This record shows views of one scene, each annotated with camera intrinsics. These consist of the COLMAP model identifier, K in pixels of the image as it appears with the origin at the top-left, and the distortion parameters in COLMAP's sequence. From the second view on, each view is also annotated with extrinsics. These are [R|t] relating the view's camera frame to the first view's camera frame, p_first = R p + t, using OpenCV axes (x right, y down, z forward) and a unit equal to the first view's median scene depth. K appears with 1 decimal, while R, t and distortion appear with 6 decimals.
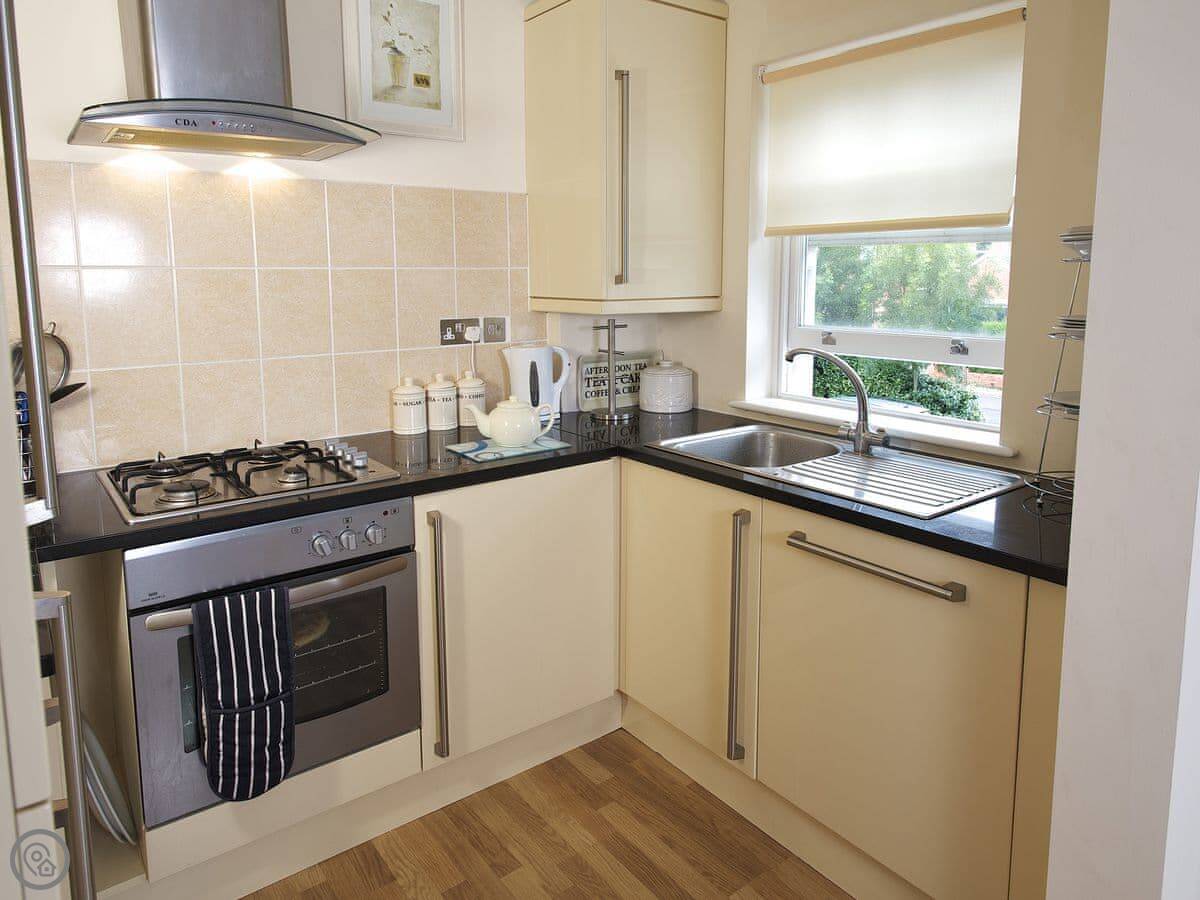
lens RADIAL K [[774.9, 0, 600.0], [0, 774.9, 450.0], [0, 0, 1]] dist [0.003953, 0.000522]
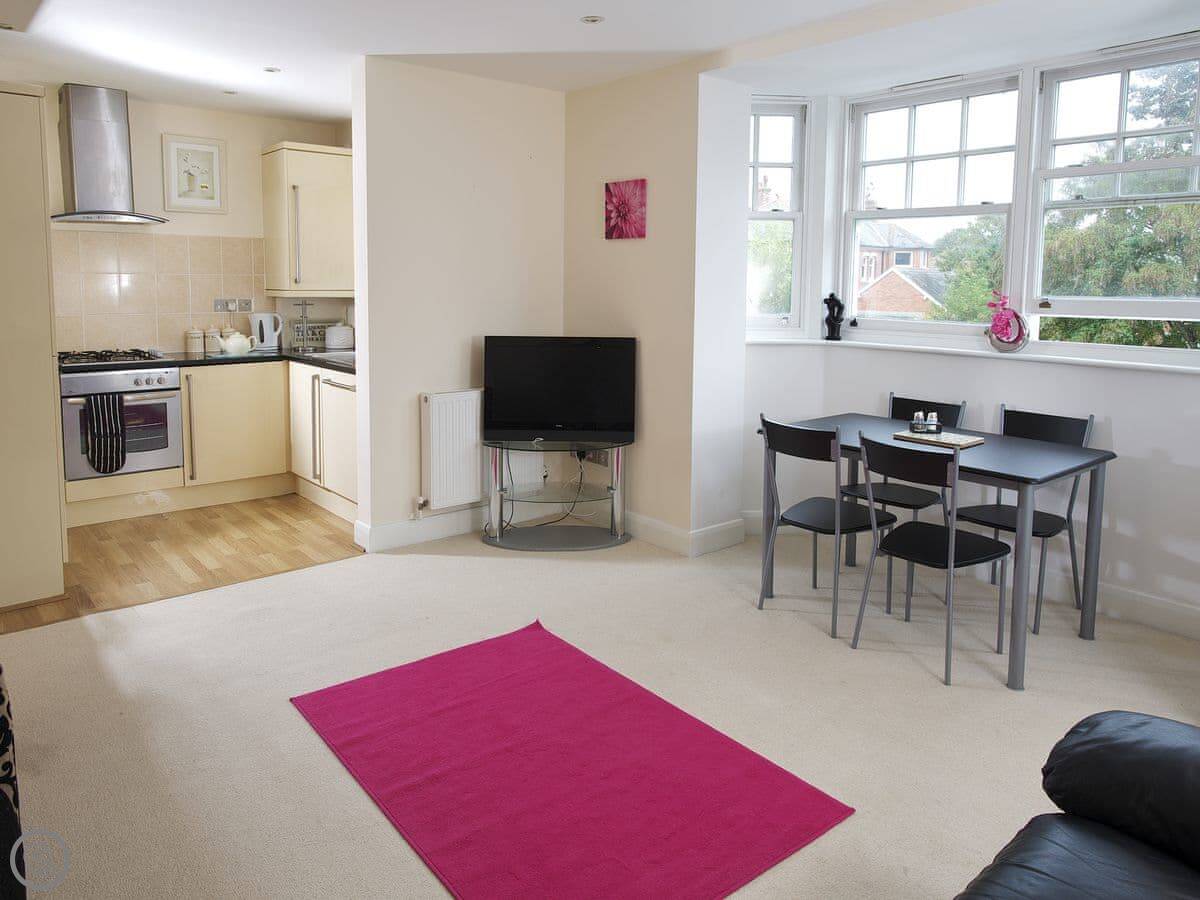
lens RADIAL K [[838.3, 0, 600.0], [0, 838.3, 450.0], [0, 0, 1]] dist [-0.003616, -0.001657]
pose [[0.999034, 0.005161, 0.043646, 0.806650], [-0.004029, 0.999654, -0.025993, 0.319418], [-0.043765, 0.025792, 0.998709, -1.405417]]
